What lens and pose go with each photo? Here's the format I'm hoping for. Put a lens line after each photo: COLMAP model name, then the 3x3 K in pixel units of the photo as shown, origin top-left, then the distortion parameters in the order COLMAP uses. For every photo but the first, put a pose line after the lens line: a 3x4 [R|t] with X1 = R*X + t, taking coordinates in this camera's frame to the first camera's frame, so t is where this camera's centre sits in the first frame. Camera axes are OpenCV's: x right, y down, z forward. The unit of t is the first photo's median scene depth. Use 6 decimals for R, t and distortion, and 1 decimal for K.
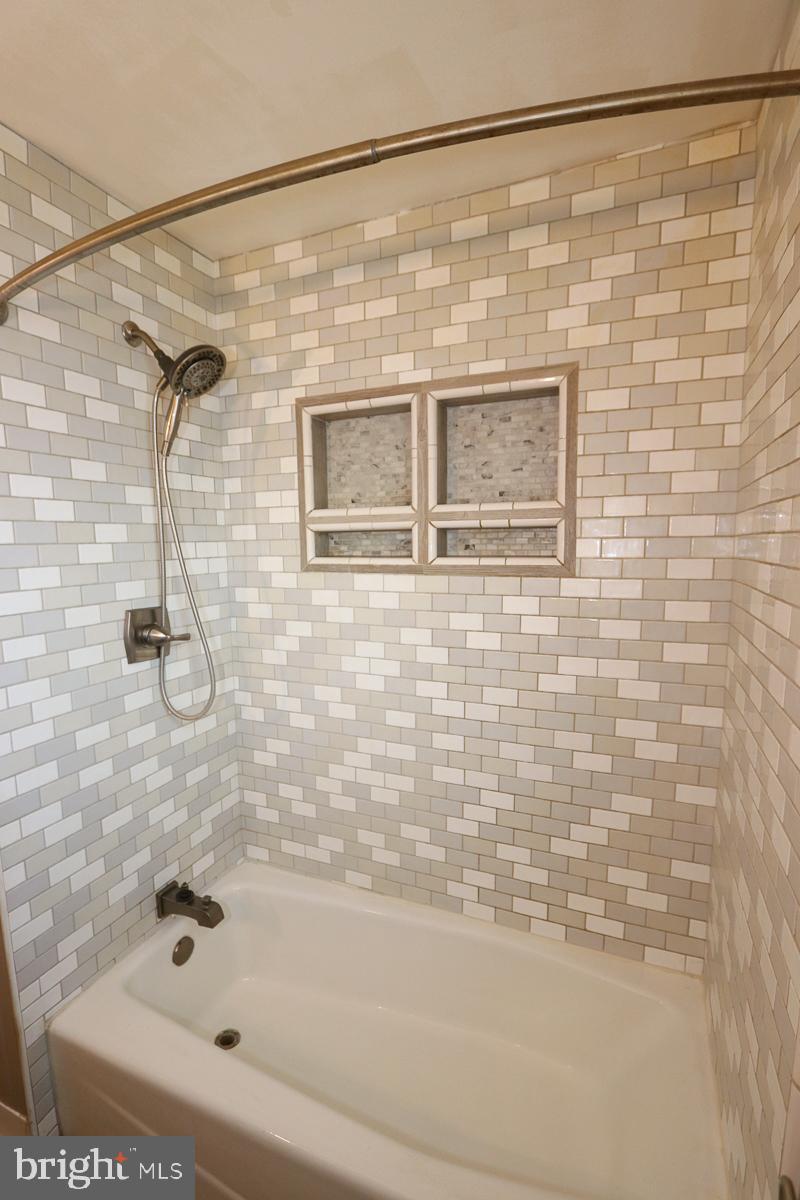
lens RADIAL K [[553.6, 0, 401.6], [0, 553.6, 610.3], [0, 0, 1]] dist [-0.016096, 0.001529]
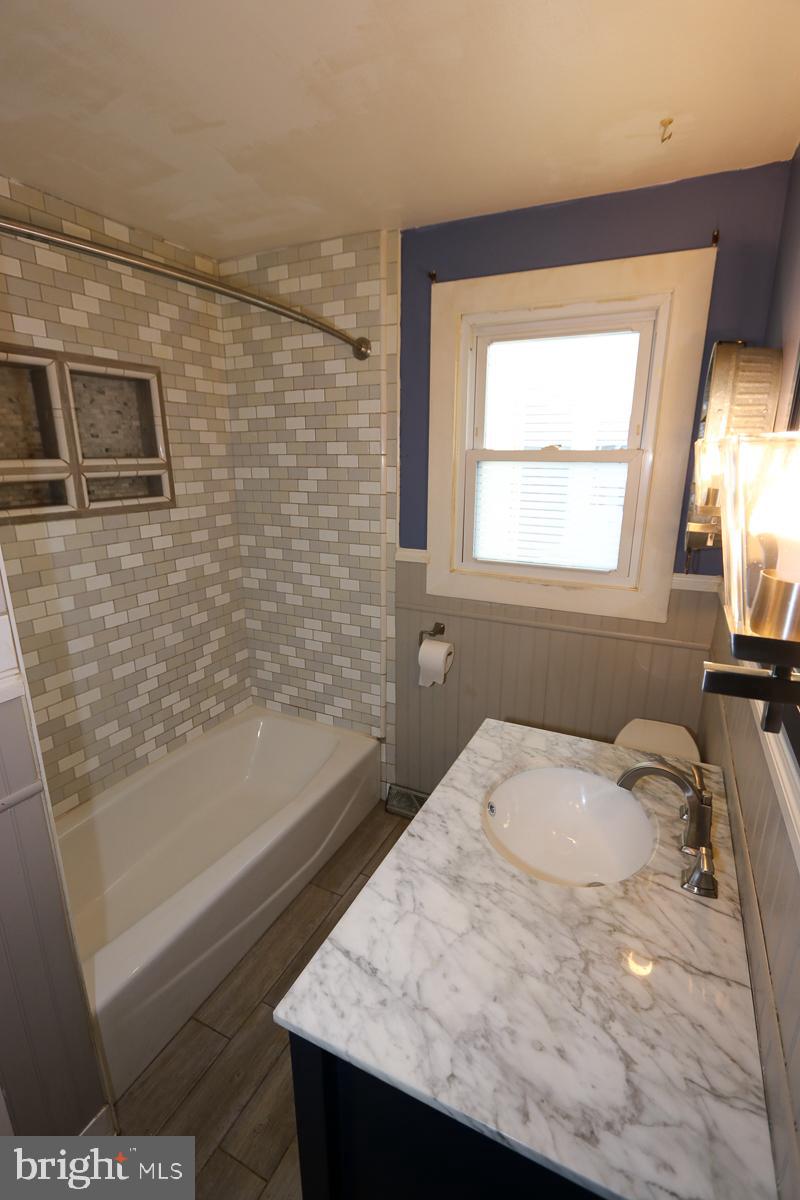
lens RADIAL K [[553.6, 0, 401.6], [0, 553.6, 610.3], [0, 0, 1]] dist [-0.016096, 0.001529]
pose [[0.053271, -0.262355, 0.963500, -1.191053], [0.123801, 0.959161, 0.254329, -0.095194], [-0.990876, 0.105734, 0.083575, 0.246373]]
